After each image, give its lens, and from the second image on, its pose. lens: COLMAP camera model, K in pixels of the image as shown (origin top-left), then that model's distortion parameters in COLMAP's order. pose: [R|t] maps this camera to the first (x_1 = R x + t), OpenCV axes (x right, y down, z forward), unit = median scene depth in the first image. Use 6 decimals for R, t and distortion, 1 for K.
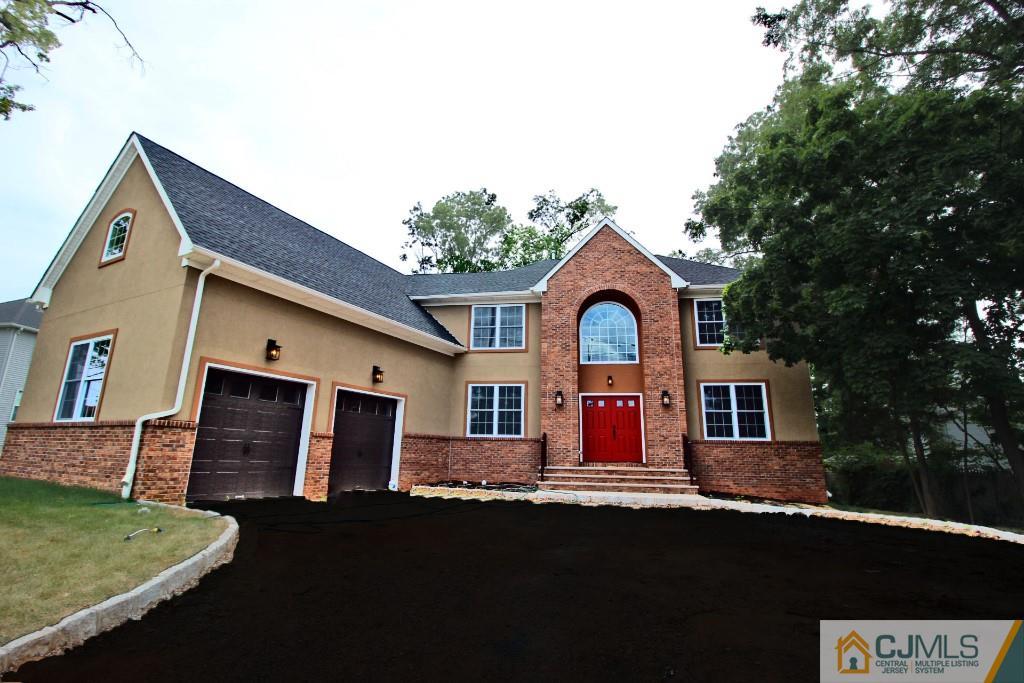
lens RADIAL K [[479.2, 0, 512.0], [0, 479.2, 341.5], [0, 0, 1]] dist [-0.006203, -0.000943]
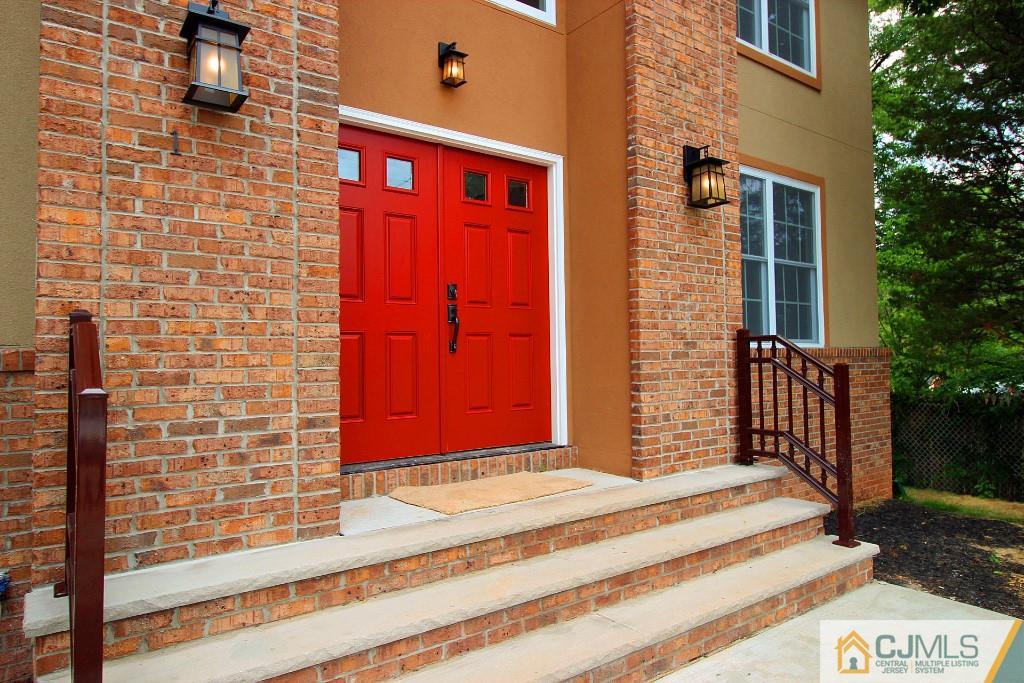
lens RADIAL K [[641.5, 0, 512.0], [0, 641.5, 341.5], [0, 0, 1]] dist [0.001219, 0.000589]
pose [[0.693393, -0.008757, 0.720507, 0.026720], [-0.149098, 0.976542, 0.155356, 0.156168], [-0.704966, -0.215148, 0.675821, 0.808083]]
